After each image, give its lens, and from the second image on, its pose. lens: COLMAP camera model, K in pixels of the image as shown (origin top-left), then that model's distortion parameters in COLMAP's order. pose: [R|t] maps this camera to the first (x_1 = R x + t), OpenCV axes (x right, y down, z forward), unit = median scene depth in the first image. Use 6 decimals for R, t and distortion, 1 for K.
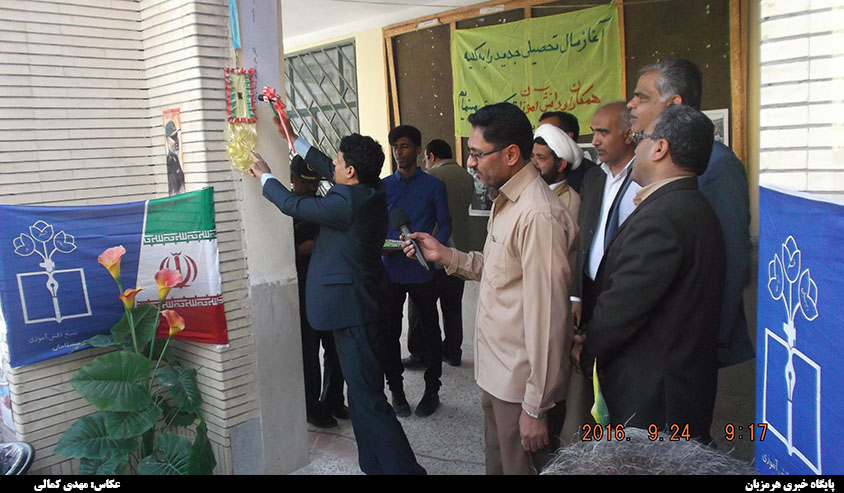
lens RADIAL K [[676.8, 0, 425.9], [0, 676.8, 239.2], [0, 0, 1]] dist [-0.064803, 0.024533]
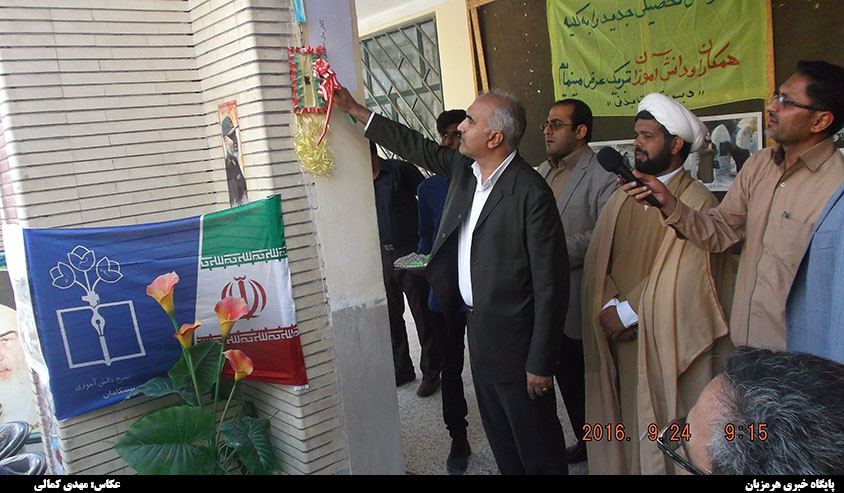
lens RADIAL K [[676.8, 0, 421.2], [0, 676.8, 242.0], [0, 0, 1]] dist [-0.064803, 0.024533]
pose [[0.991199, -0.038771, -0.126578, -0.044737], [0.041990, 0.998856, 0.022860, -0.031126], [0.125547, -0.027974, 0.991693, 0.204708]]
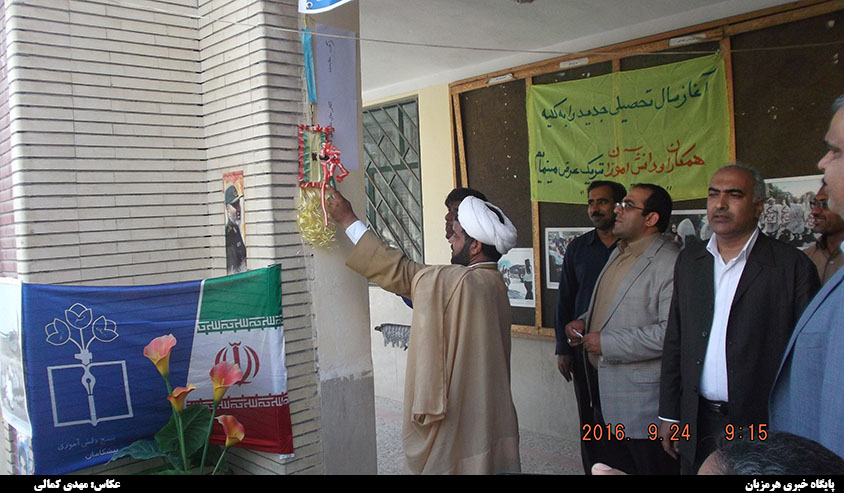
lens RADIAL K [[676.8, 0, 423.1], [0, 676.8, 239.6], [0, 0, 1]] dist [-0.064803, 0.024533]
pose [[0.998522, 0.005140, -0.054099, -0.090970], [-0.009727, 0.996344, -0.084876, -0.037567], [0.053465, 0.085277, 0.994922, 0.163283]]
